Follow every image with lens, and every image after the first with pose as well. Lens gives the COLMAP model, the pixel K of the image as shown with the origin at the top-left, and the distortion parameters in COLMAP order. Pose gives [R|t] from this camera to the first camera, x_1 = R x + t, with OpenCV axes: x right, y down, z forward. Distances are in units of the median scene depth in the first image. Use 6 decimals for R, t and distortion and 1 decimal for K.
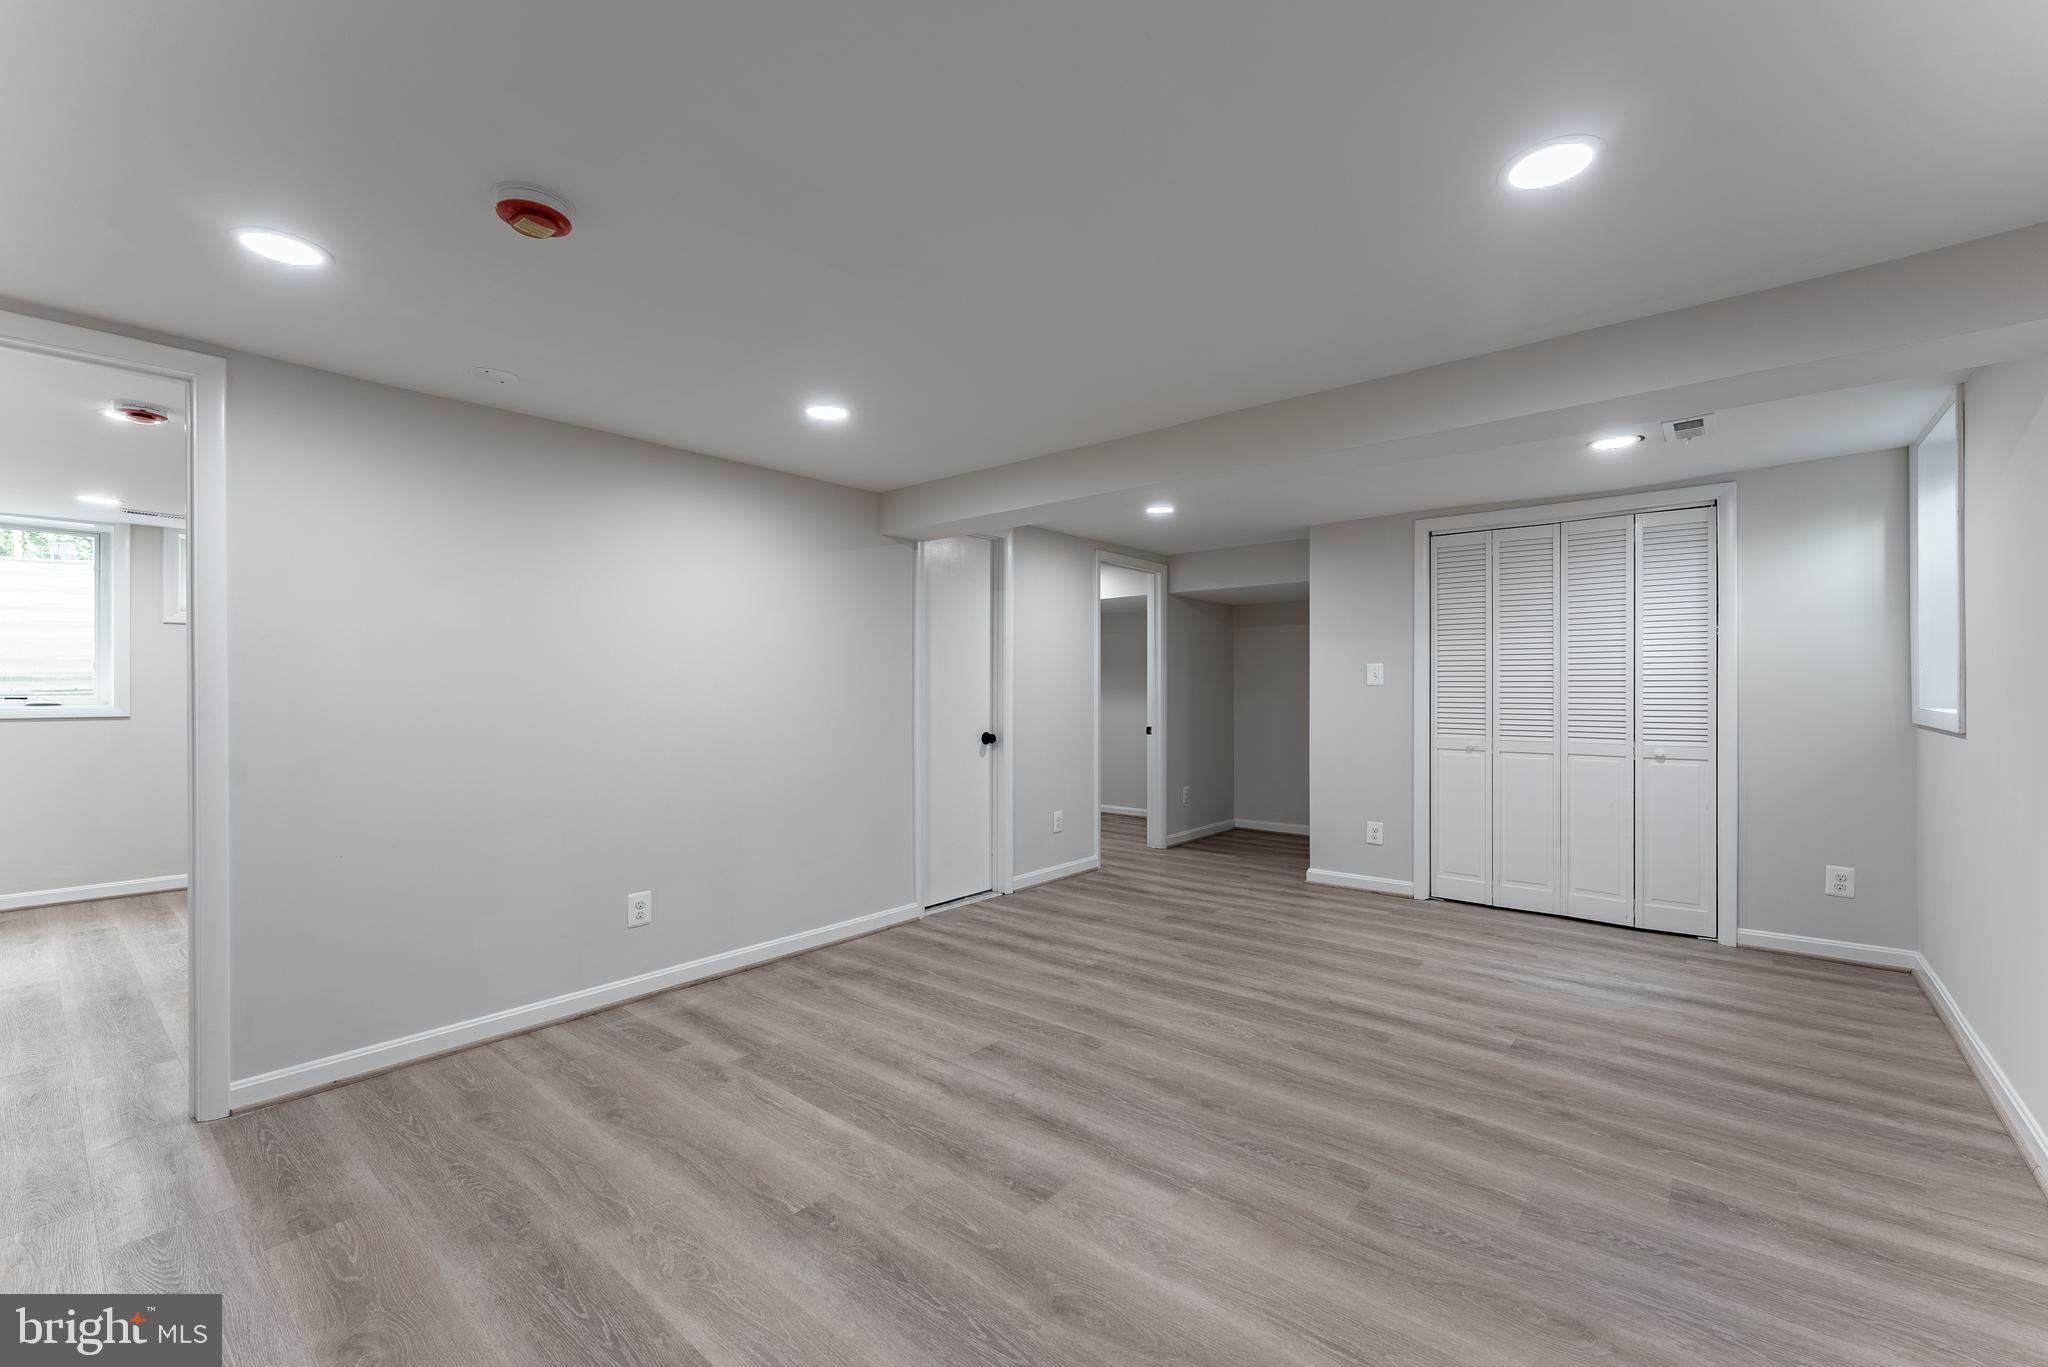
lens RADIAL K [[828.8, 0, 1025.6], [0, 828.8, 683.4], [0, 0, 1]] dist [0.010615, 0.000301]
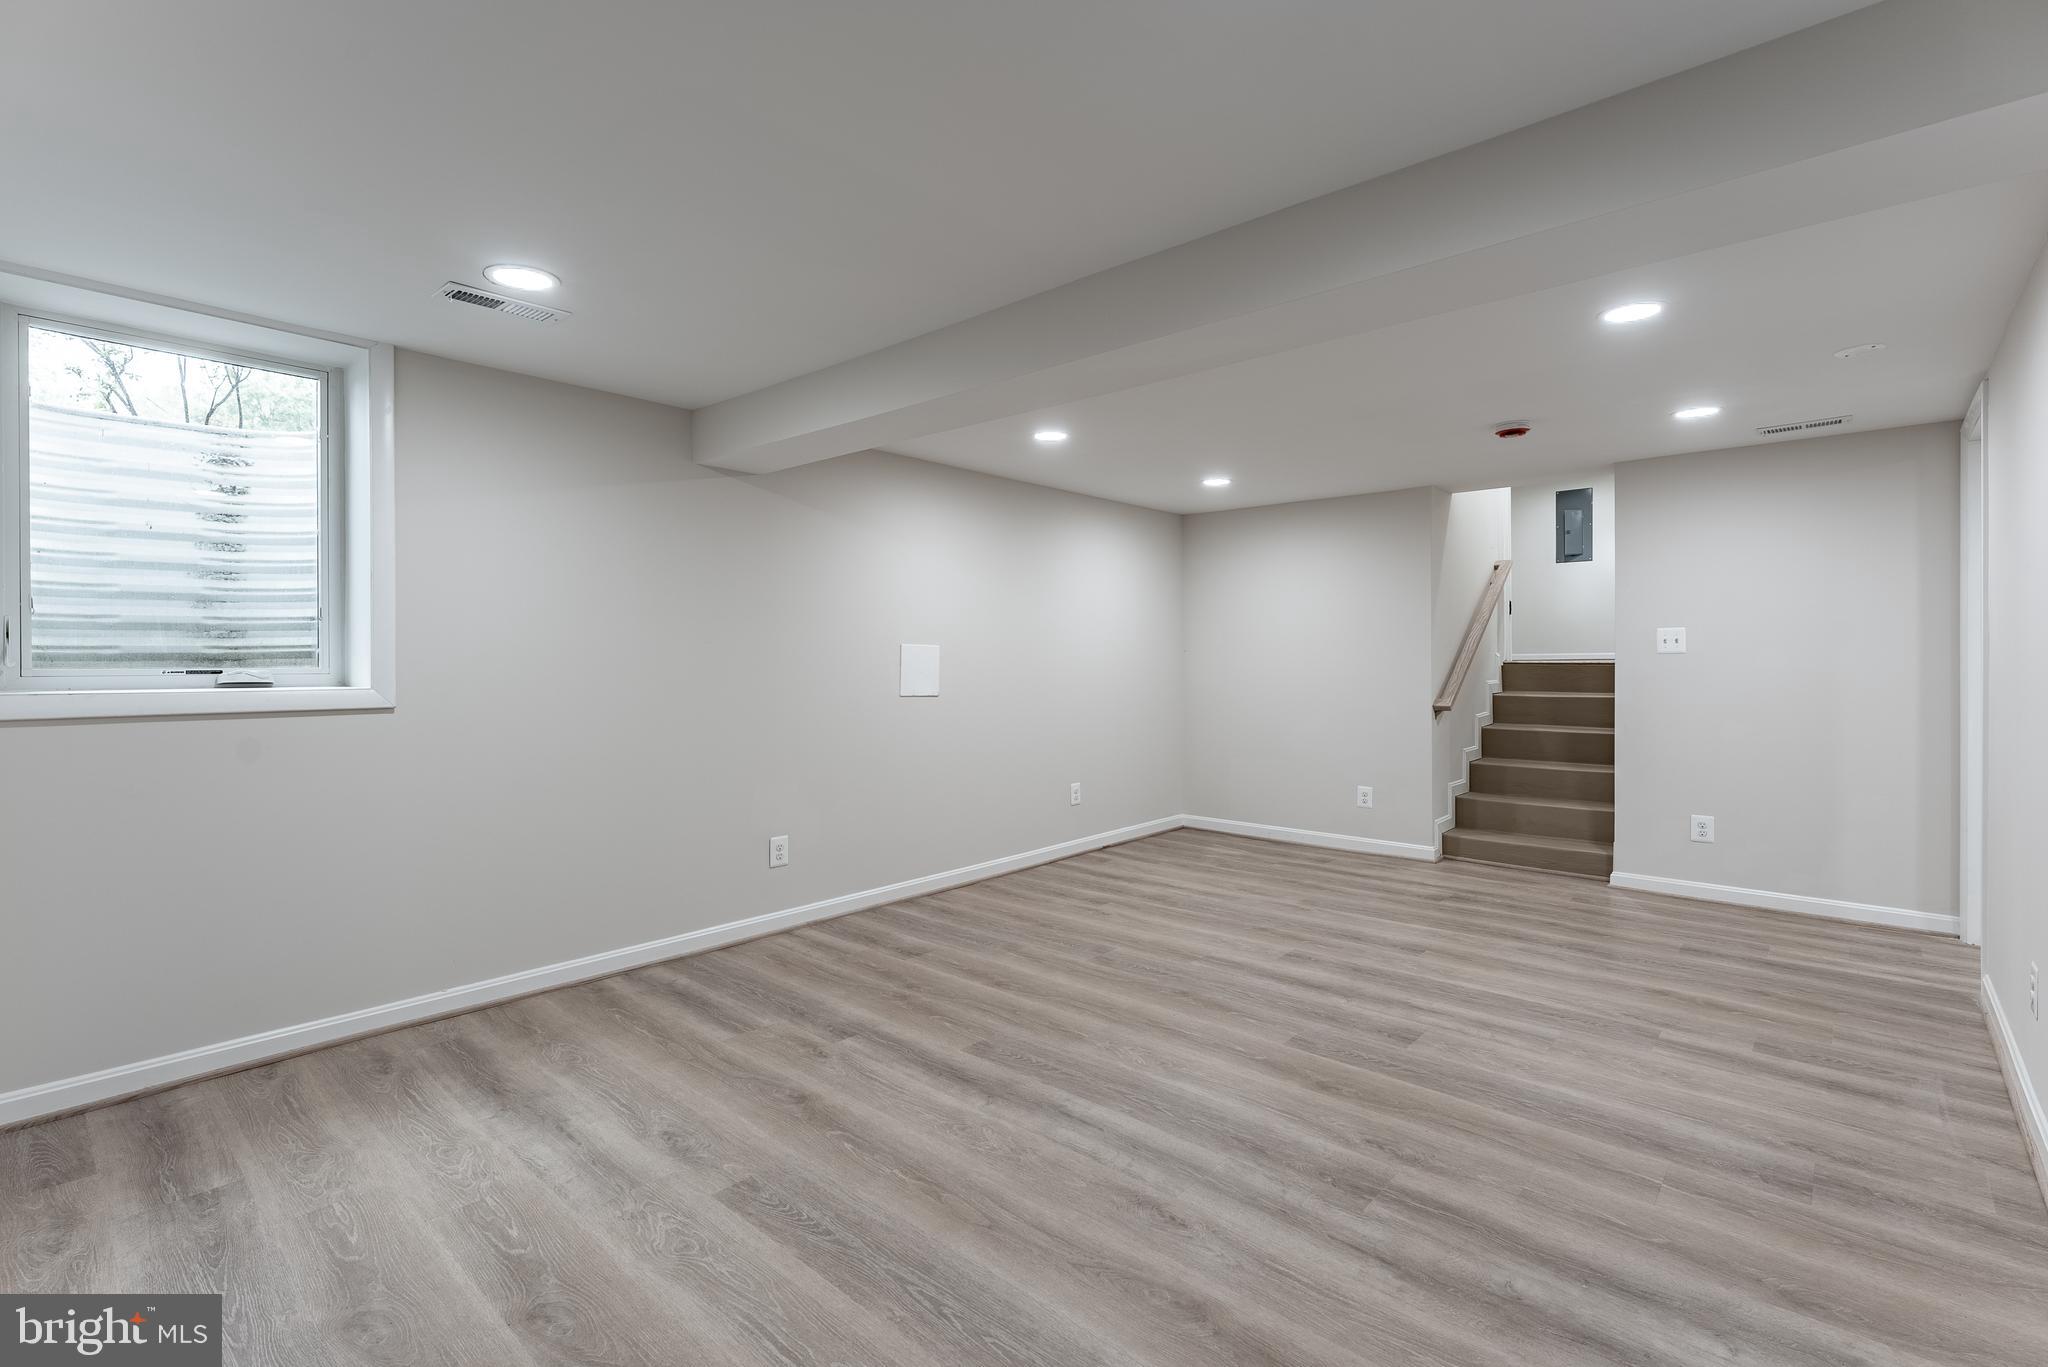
lens RADIAL K [[943.5, 0, 1021.8], [0, 943.5, 671.4], [0, 0, 1]] dist [-0.002740, 0.000703]
pose [[-0.999545, 0.006311, 0.029506, 0.359598], [0.006501, 0.999959, 0.006330, 0.014489], [-0.029465, 0.006519, -0.999545, 2.078473]]
